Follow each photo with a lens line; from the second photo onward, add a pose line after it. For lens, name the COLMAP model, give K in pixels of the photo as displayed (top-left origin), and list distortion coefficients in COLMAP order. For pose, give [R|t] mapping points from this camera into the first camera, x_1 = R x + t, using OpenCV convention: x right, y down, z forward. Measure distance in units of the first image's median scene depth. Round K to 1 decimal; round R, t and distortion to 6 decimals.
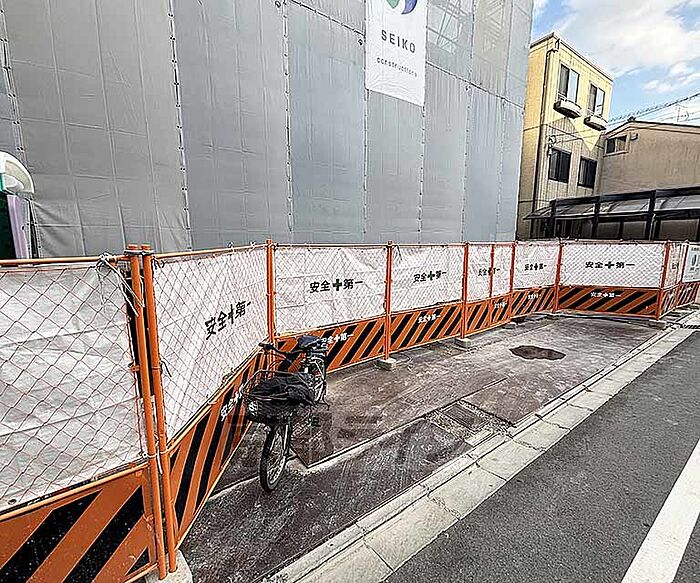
lens RADIAL K [[309.8, 0, 332.9], [0, 309.8, 291.9], [0, 0, 1]] dist [-0.003333, 0.001100]
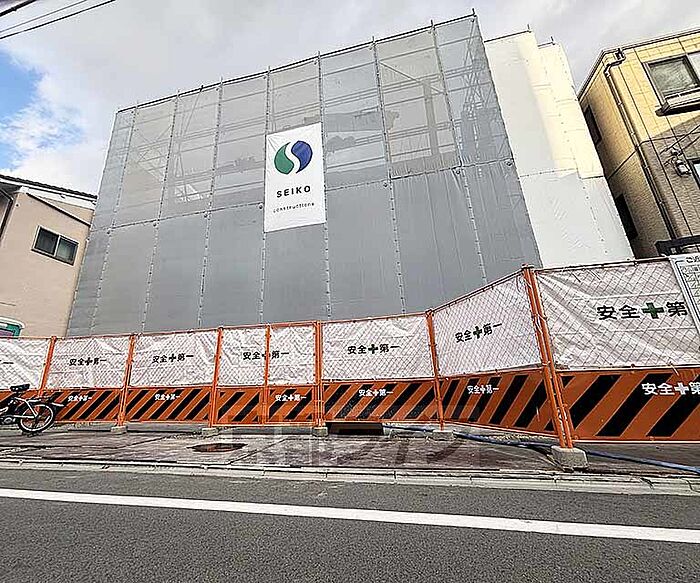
lens RADIAL K [[309.8, 0, 326.9], [0, 309.8, 291.7], [0, 0, 1]] dist [-0.003333, 0.001100]
pose [[0.677975, -0.234194, -0.696780, 1.298599], [-0.092279, 0.913277, -0.396749, 0.106590], [0.729270, 0.333284, 0.597568, 0.524198]]
